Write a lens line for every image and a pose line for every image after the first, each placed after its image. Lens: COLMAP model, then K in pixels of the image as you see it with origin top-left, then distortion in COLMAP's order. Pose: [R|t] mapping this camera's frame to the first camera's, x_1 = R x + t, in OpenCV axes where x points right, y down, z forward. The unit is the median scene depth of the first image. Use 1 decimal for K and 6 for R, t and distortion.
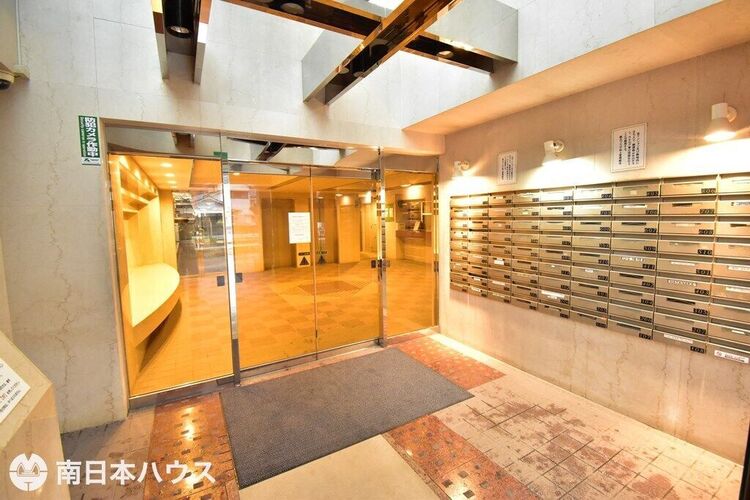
lens RADIAL K [[333.5, 0, 381.4], [0, 333.5, 243.7], [0, 0, 1]] dist [-0.001463, -0.006621]
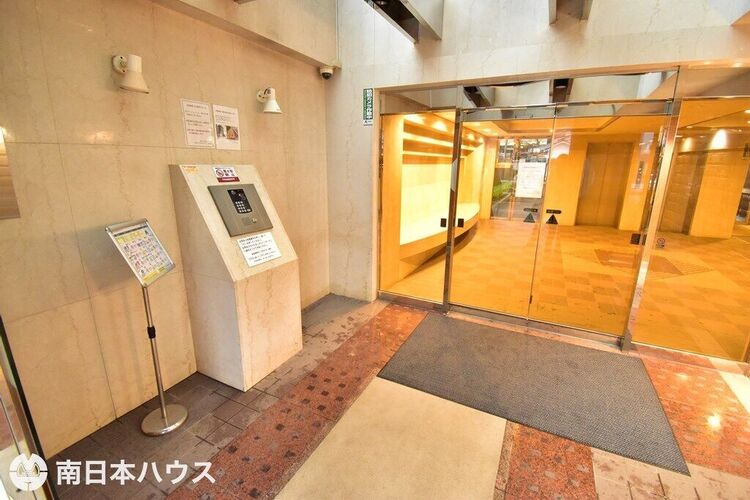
lens RADIAL K [[333.5, 0, 380.8], [0, 333.5, 248.0], [0, 0, 1]] dist [-0.001463, -0.006621]
pose [[0.541458, 0.235755, -0.806996, 0.342209], [-0.093989, 0.970835, 0.220557, -0.036308], [0.835457, -0.043573, 0.547825, 0.189936]]
